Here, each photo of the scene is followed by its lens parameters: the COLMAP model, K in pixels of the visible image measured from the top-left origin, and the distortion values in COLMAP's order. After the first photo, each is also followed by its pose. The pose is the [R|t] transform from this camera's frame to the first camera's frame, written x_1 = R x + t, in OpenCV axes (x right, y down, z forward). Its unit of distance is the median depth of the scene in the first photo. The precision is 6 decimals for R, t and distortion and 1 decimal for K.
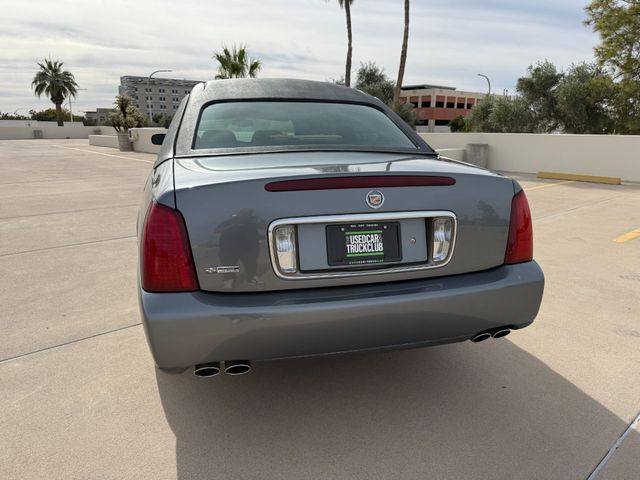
lens RADIAL K [[451.3, 0, 322.5], [0, 451.3, 245.9], [0, 0, 1]] dist [0.035589, -0.044802]
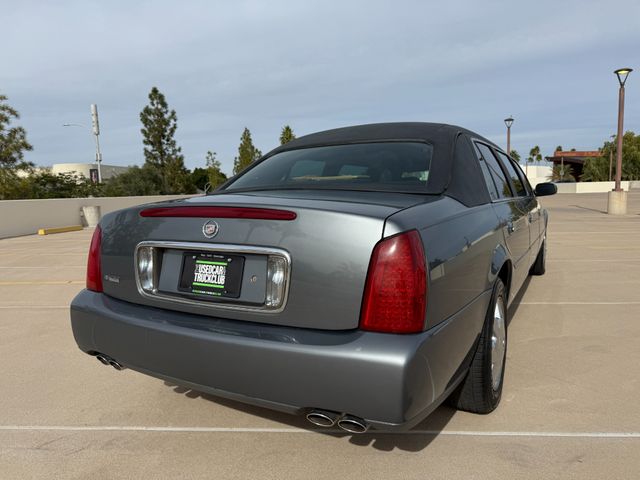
lens RADIAL K [[453.1, 0, 320.0], [0, 453.1, 240.0], [0, 0, 1]] dist [0.033663, -0.045301]
pose [[0.725761, 0.067962, -0.684581, 0.860118], [-0.147946, 0.987244, -0.058837, -0.051154], [0.671850, 0.143982, 0.726558, 0.396902]]
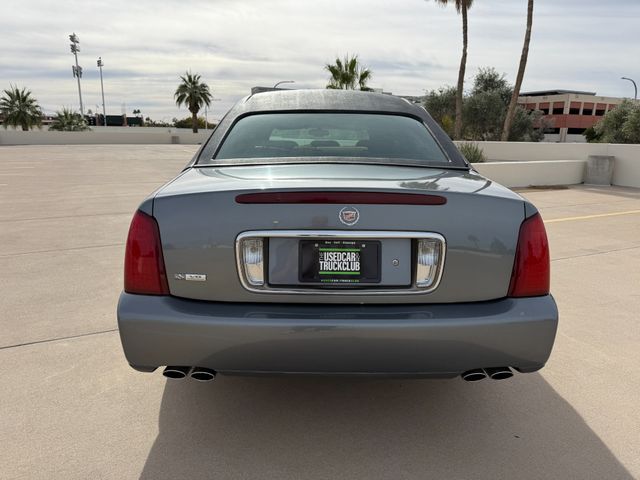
lens RADIAL K [[451.3, 0, 322.5], [0, 451.3, 245.9], [0, 0, 1]] dist [0.035589, -0.044802]
pose [[0.968527, 0.066524, -0.239855, 0.261646], [-0.070308, 0.997499, -0.007245, -0.026491], [0.238773, 0.023881, 0.970782, 0.057334]]
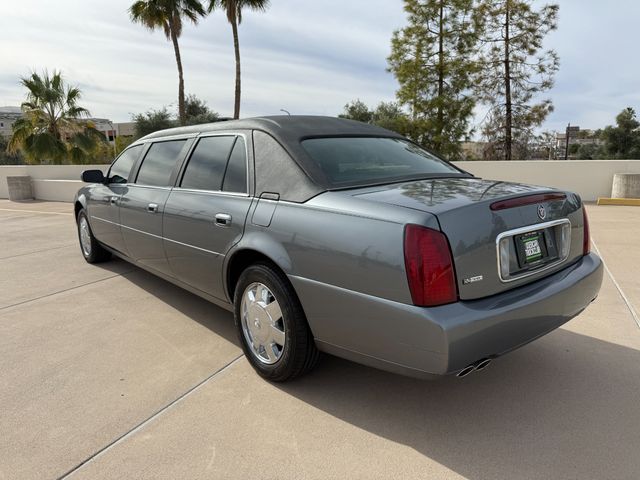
lens RADIAL K [[451.3, 0, 322.5], [0, 451.3, 245.9], [0, 0, 1]] dist [0.035589, -0.044802]
pose [[0.911223, -0.094213, 0.400995, -0.869535], [0.120031, 0.991976, -0.039698, -0.028357], [-0.394037, 0.084306, 0.915220, 0.064352]]
